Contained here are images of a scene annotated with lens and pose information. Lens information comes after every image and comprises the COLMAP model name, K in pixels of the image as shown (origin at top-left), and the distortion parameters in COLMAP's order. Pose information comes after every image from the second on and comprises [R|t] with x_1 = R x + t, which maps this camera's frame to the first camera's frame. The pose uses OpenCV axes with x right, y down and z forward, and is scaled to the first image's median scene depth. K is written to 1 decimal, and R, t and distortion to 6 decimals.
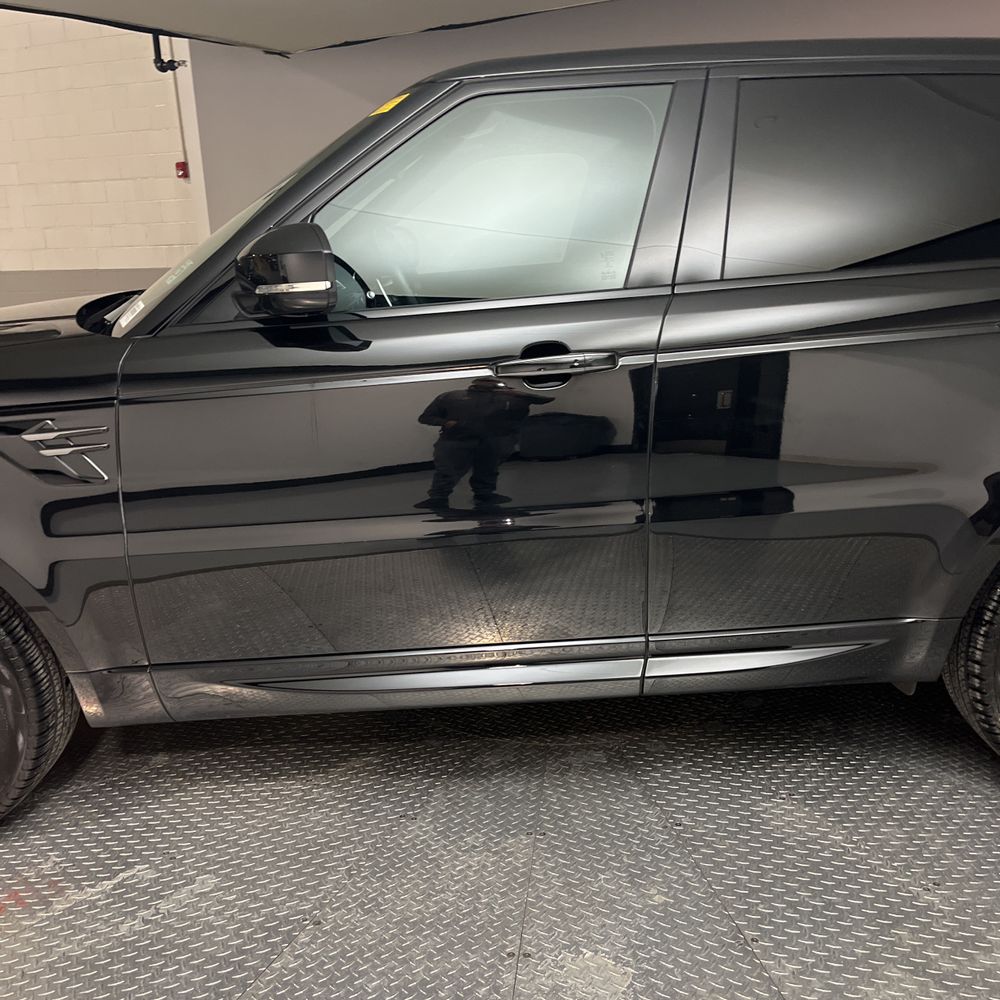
lens RADIAL K [[950.8, 0, 497.3], [0, 950.8, 499.2], [0, 0, 1]] dist [-0.004287, 0.000000]
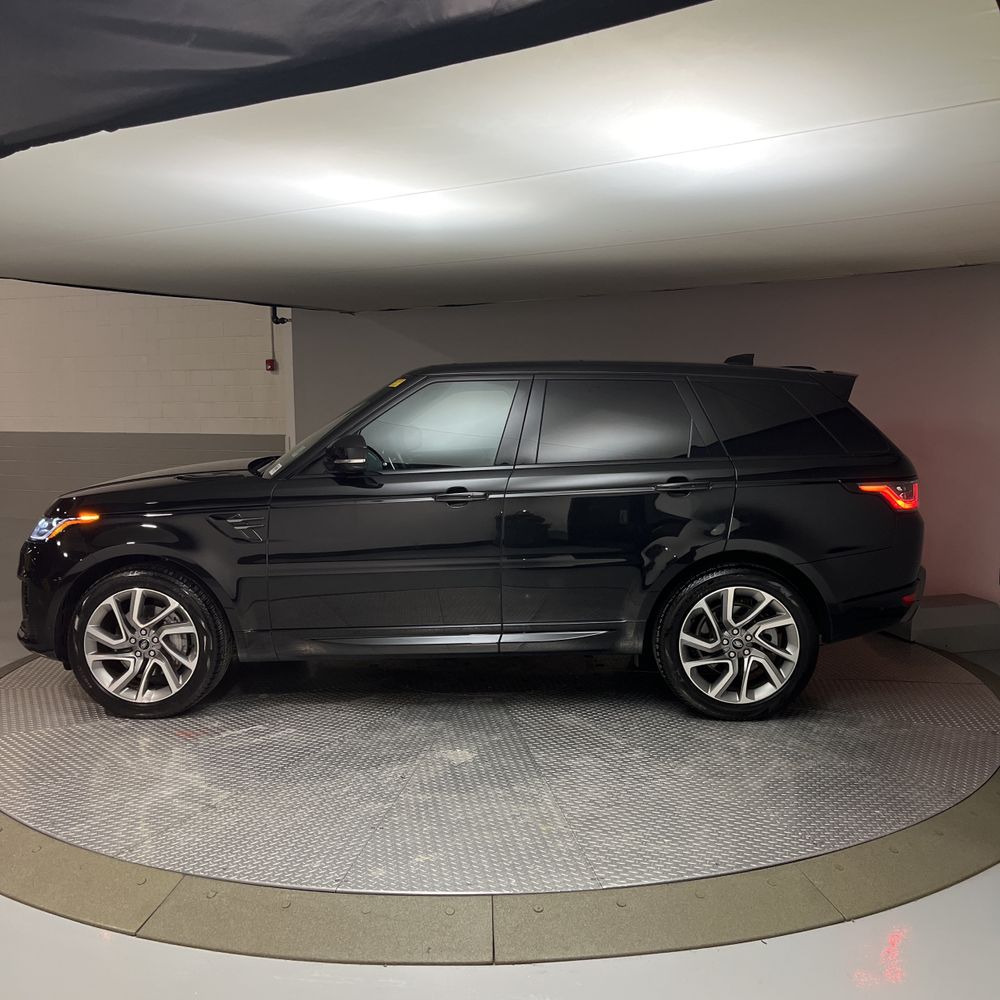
lens RADIAL K [[950.8, 0, 502.4], [0, 950.8, 499.0], [0, 0, 1]] dist [-0.004287, 0.000000]
pose [[0.998689, 0.033957, -0.038298, 0.232276], [-0.039945, 0.984915, -0.168368, 0.229597], [0.032003, 0.169677, 0.984980, -1.172853]]
